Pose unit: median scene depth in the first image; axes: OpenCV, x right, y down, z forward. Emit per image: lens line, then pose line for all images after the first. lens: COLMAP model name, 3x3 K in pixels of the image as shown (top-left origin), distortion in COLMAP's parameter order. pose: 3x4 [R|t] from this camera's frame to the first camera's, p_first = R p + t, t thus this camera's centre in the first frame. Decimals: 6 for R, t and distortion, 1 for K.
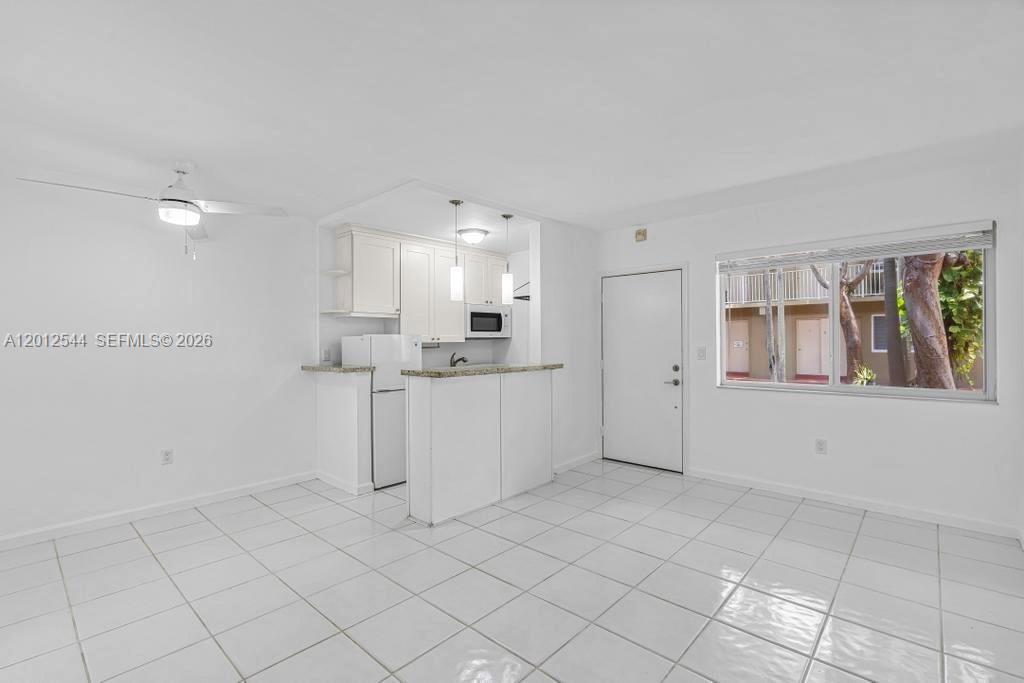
lens RADIAL K [[466.4, 0, 512.0], [0, 466.4, 341.5], [0, 0, 1]] dist [-0.001133, 0.000311]
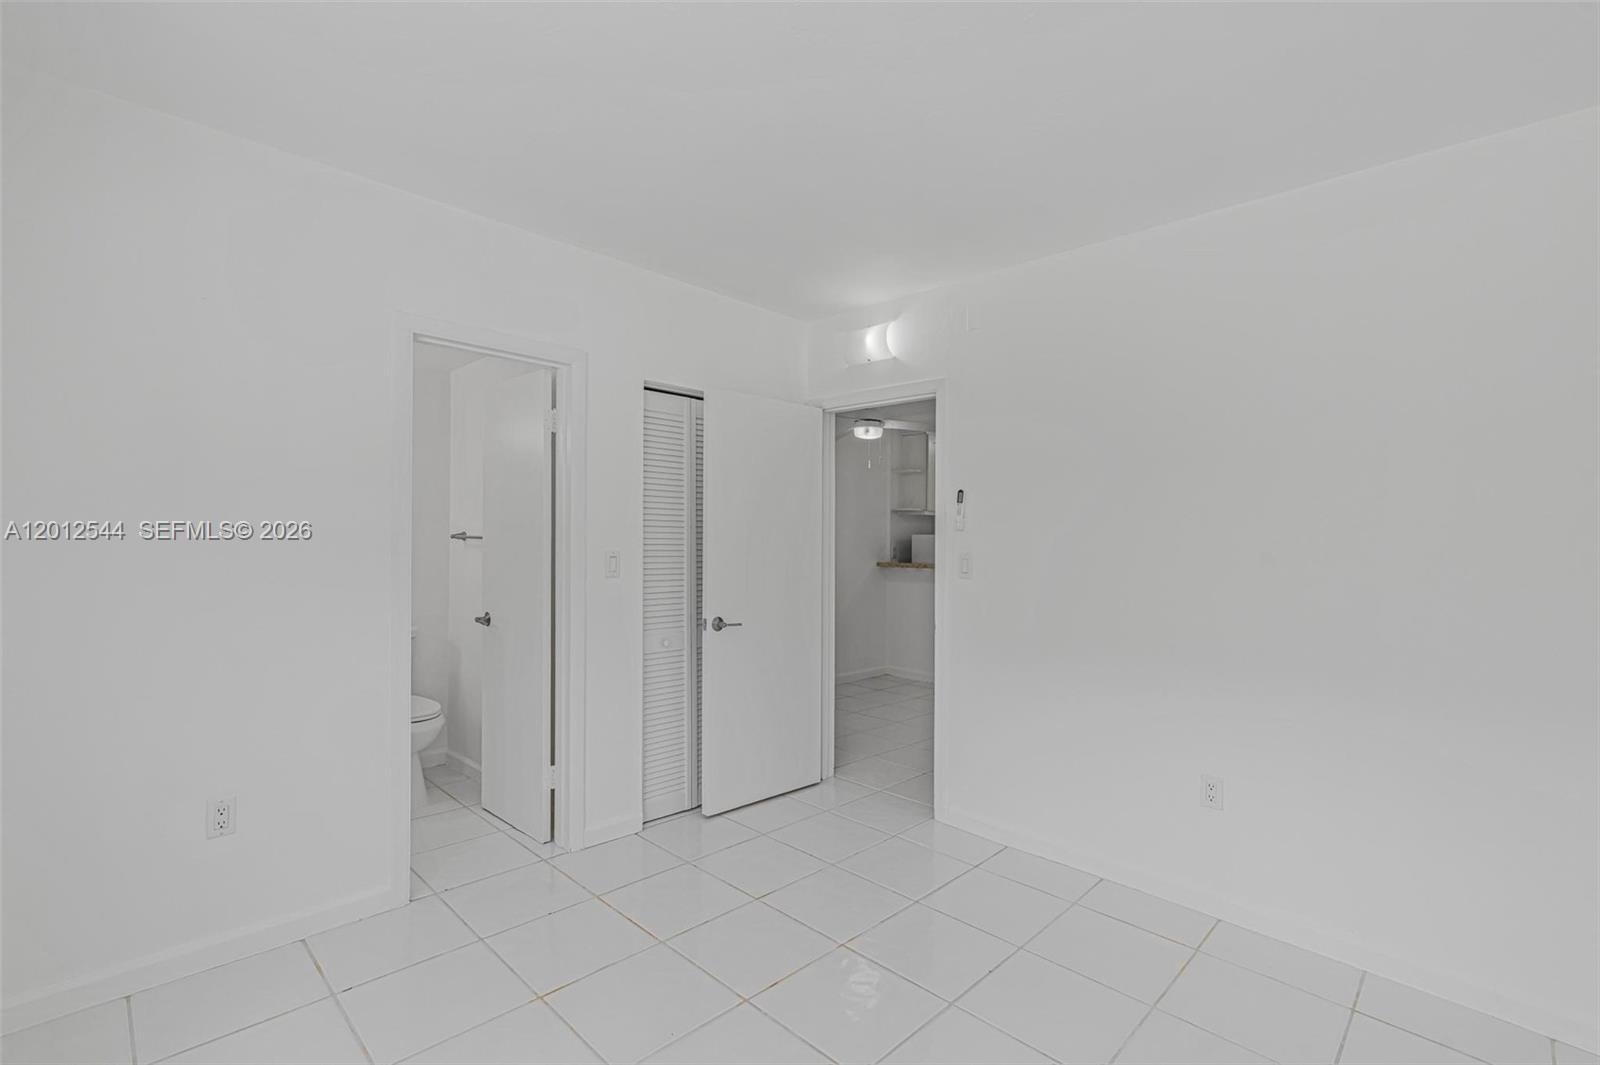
lens RADIAL K [[724.0, 0, 800.0], [0, 724.0, 532.5], [0, 0, 1]] dist [0.023877, 0.000112]
pose [[0.998746, 0.013465, -0.048224, -0.525052], [-0.014425, 0.999704, -0.019612, 0.020225], [0.047946, 0.020283, 0.998644, -0.578849]]
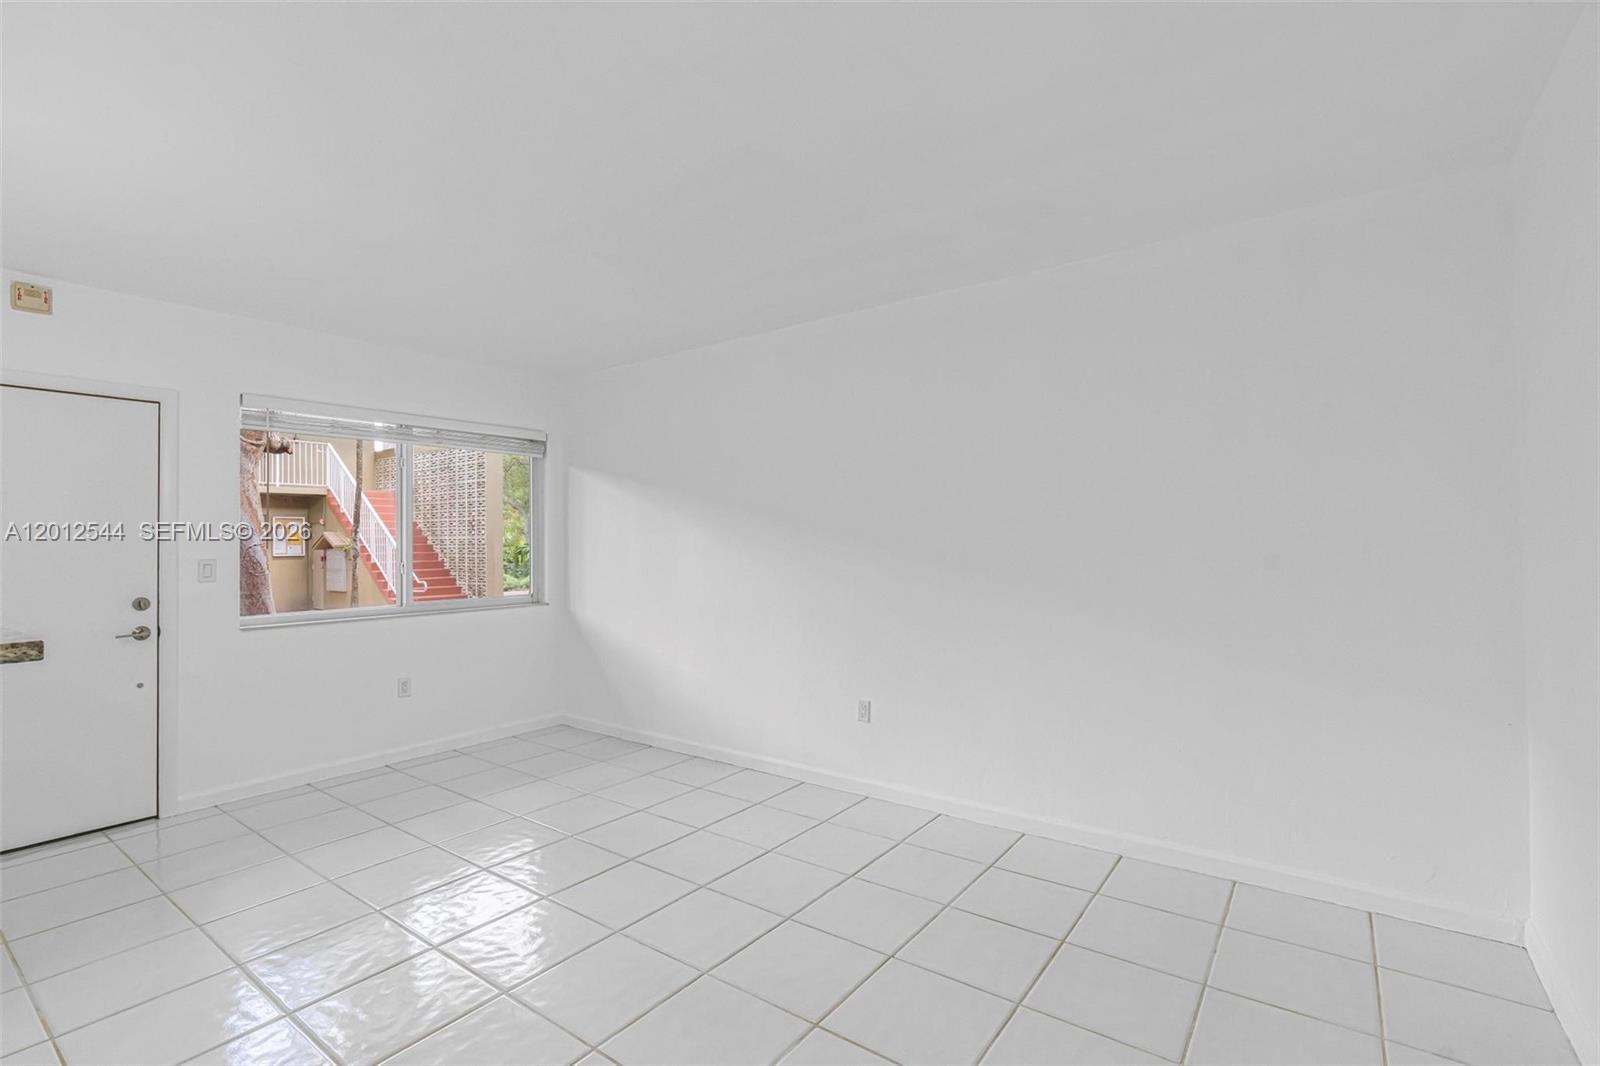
lens RADIAL K [[728.8, 0, 800.0], [0, 728.8, 533.0], [0, 0, 1]] dist [-0.001133, 0.000311]
pose [[-0.093480, 0.022363, 0.995370, -0.465074], [0.013664, 0.999682, -0.021177, 0.009294], [-0.995527, 0.011621, -0.093756, 0.392078]]
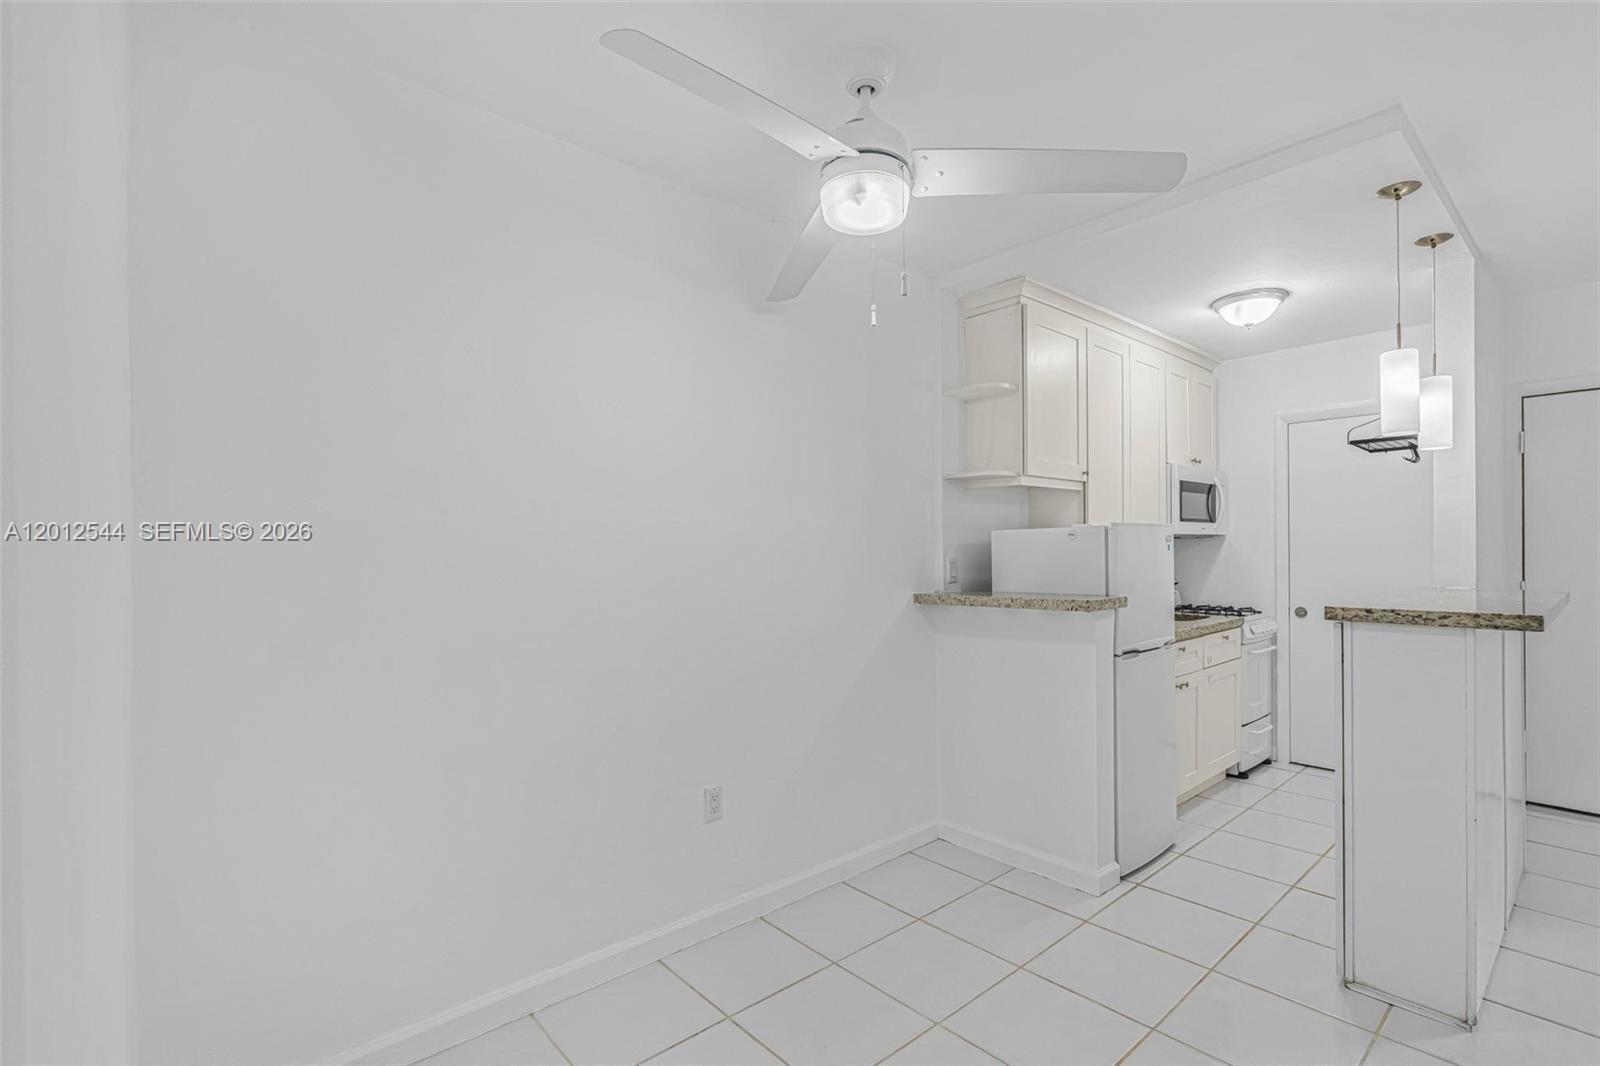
lens RADIAL K [[735.5, 0, 805.4], [0, 735.5, 548.1], [0, 0, 1]] dist [-0.014996, 0.007896]
pose [[0.993441, -0.002208, -0.114327, -0.457711], [0.001567, 0.999983, -0.005697, 0.010980], [0.114337, 0.005480, 0.993427, 0.262944]]
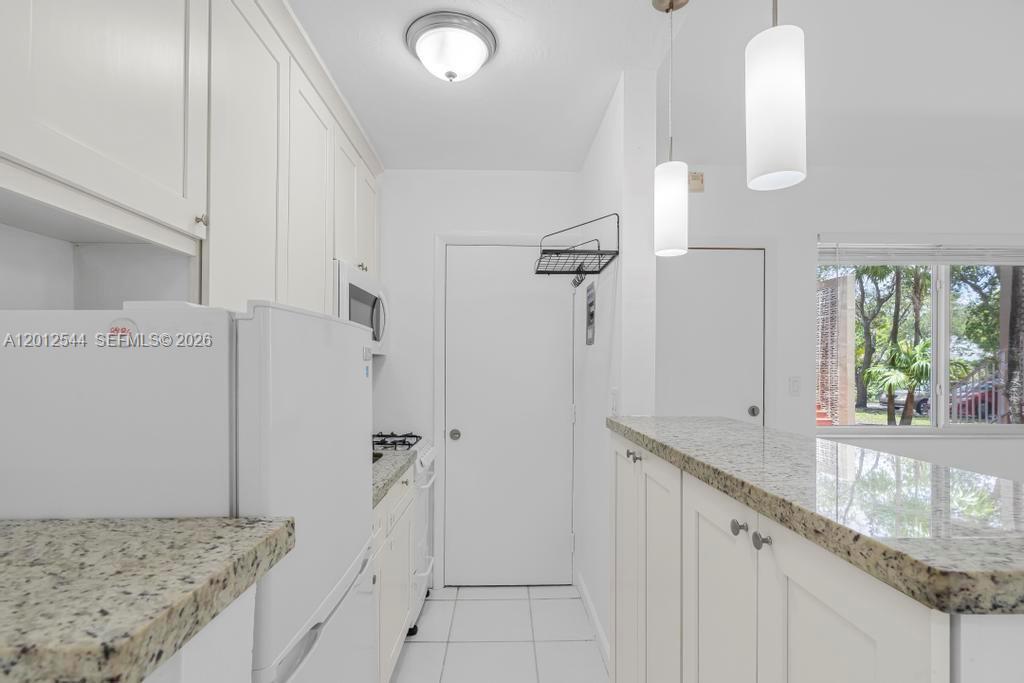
lens RADIAL K [[490.7, 0, 516.7], [0, 490.7, 363.2], [0, 0, 1]] dist [-0.001690, 0.000219]
pose [[0.722766, 0.013891, 0.690953, -0.313824], [-0.006331, 0.999889, -0.013480, 0.005882], [-0.691063, 0.005368, 0.722774, 0.752627]]
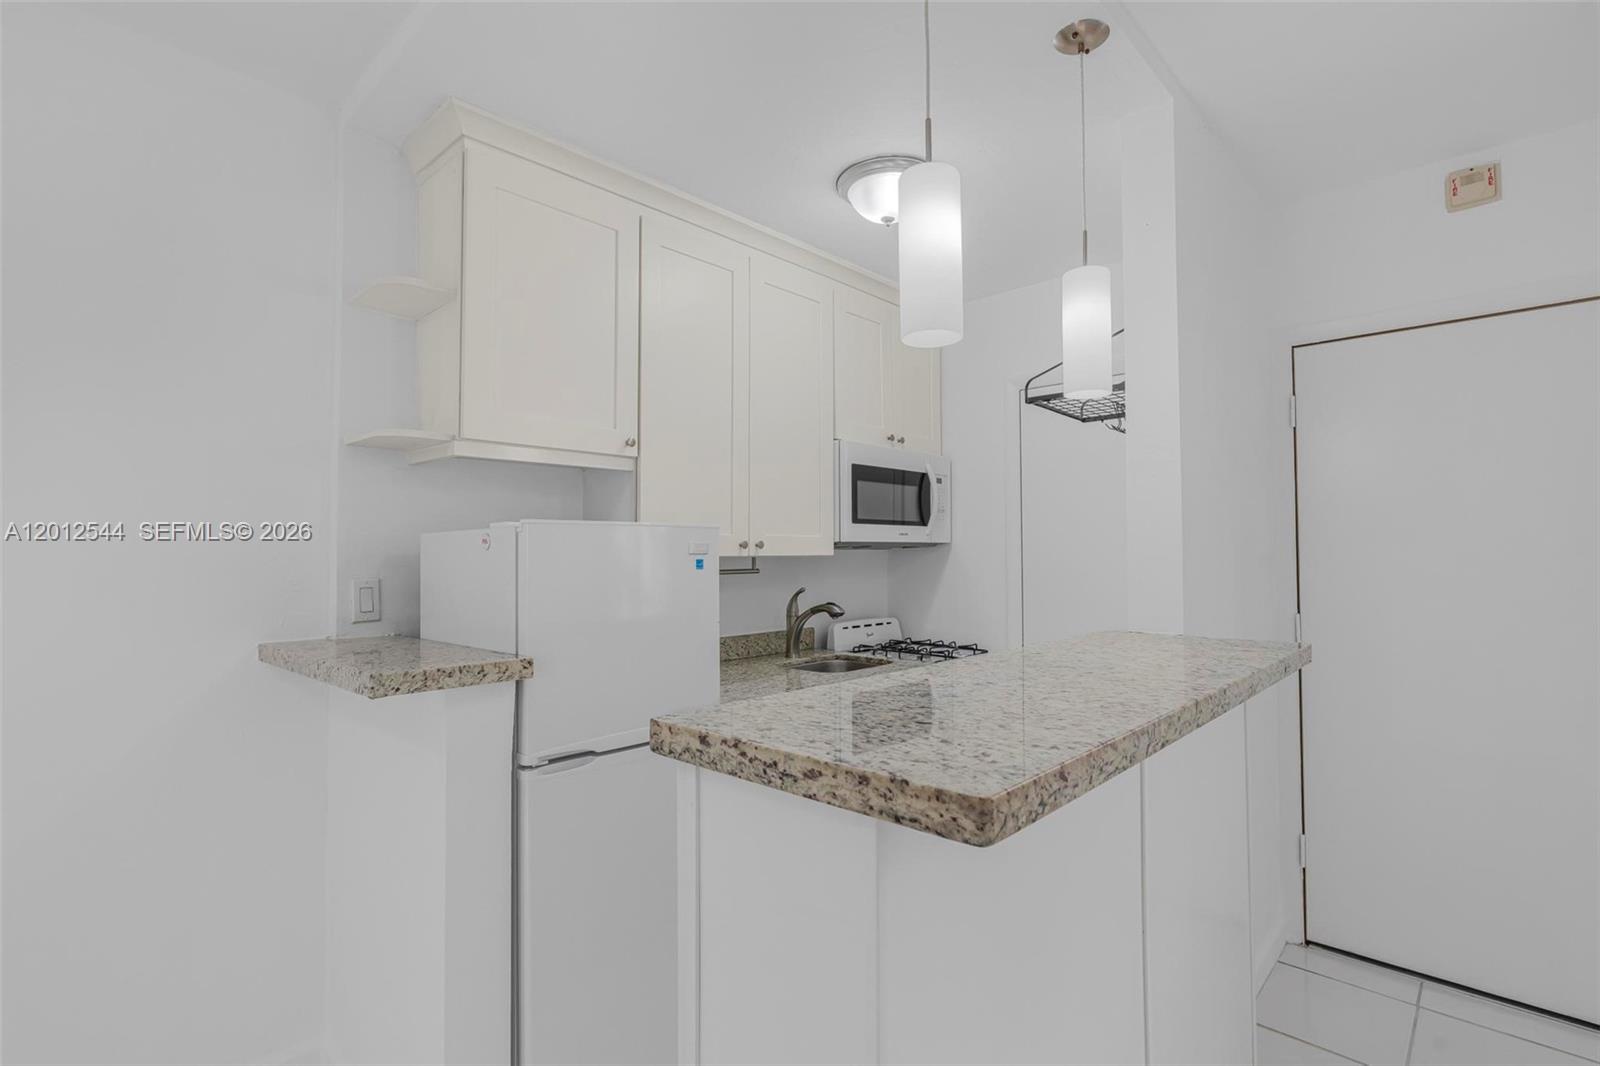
lens RADIAL K [[757.1, 0, 800.0], [0, 757.1, 533.0], [0, 0, 1]] dist [-0.004410, -0.000100]
pose [[0.999841, 0.001794, -0.017734, -0.138906], [-0.002386, 0.999439, -0.033404, 0.003720], [0.017664, 0.033441, 0.999285, 0.563859]]
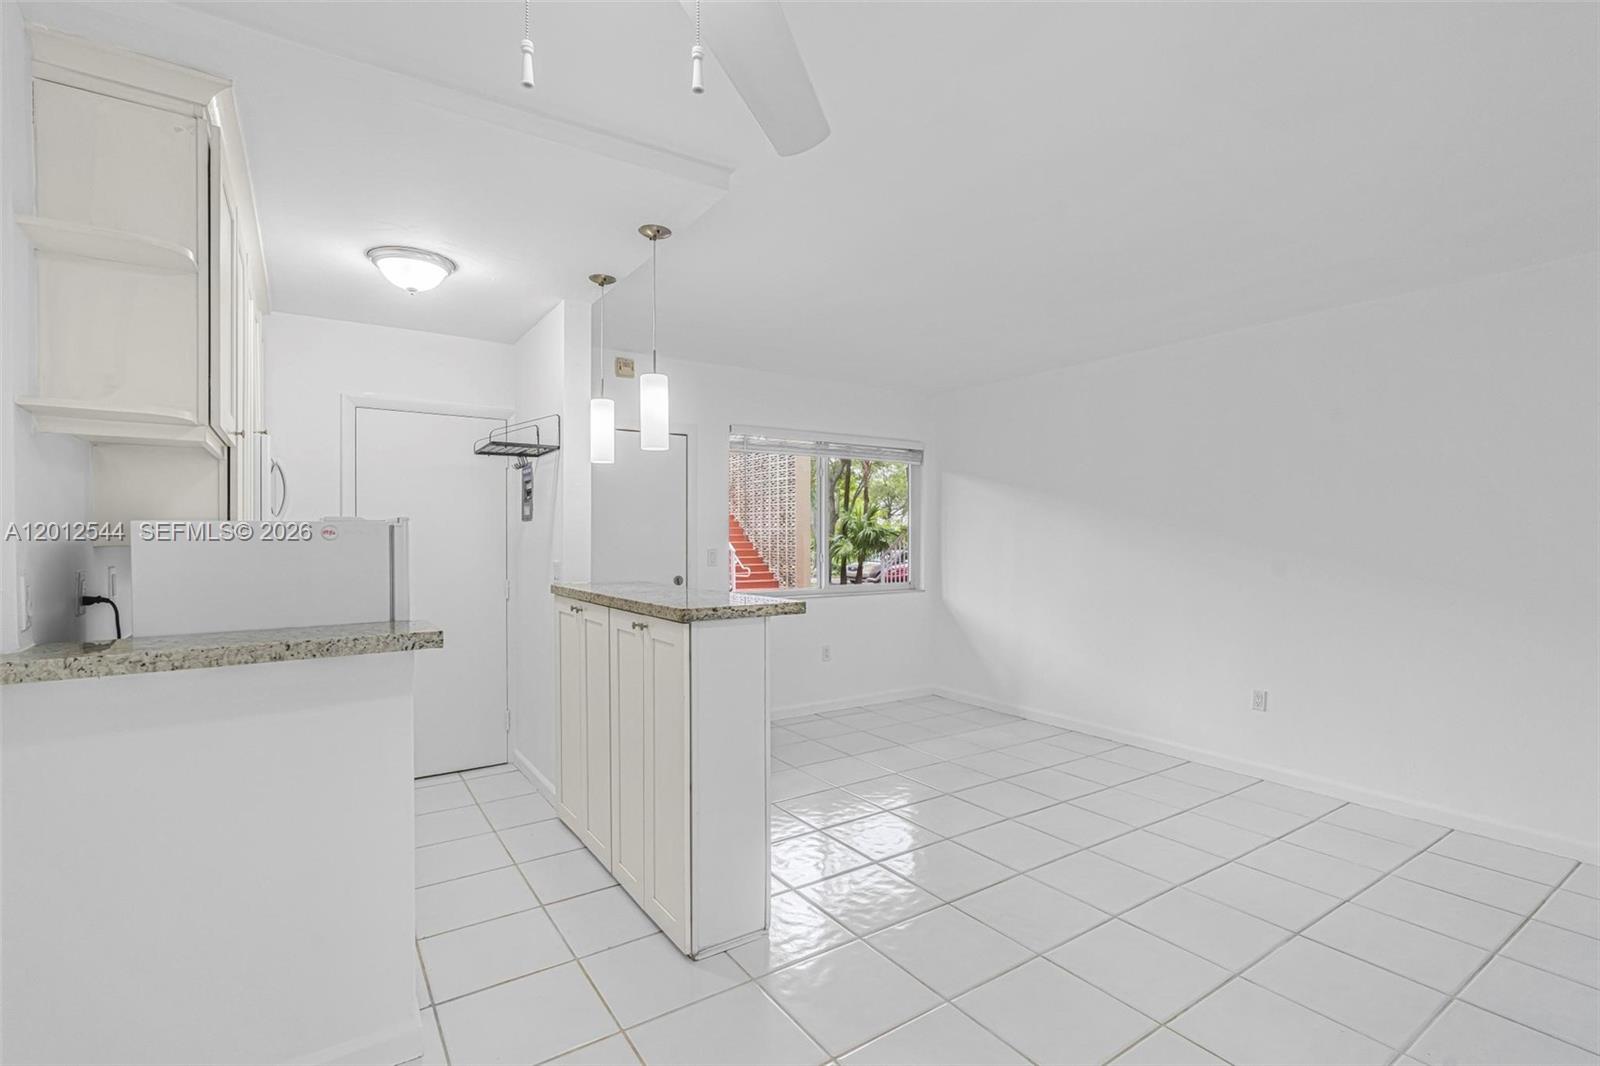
lens RADIAL K [[735.5, 0, 805.4], [0, 735.5, 548.1], [0, 0, 1]] dist [-0.014996, 0.007896]
pose [[0.238907, -0.008982, 0.971001, -0.637679], [0.000814, 0.999959, 0.009050, 0.001042], [-0.971042, -0.001372, 0.238905, 0.568646]]
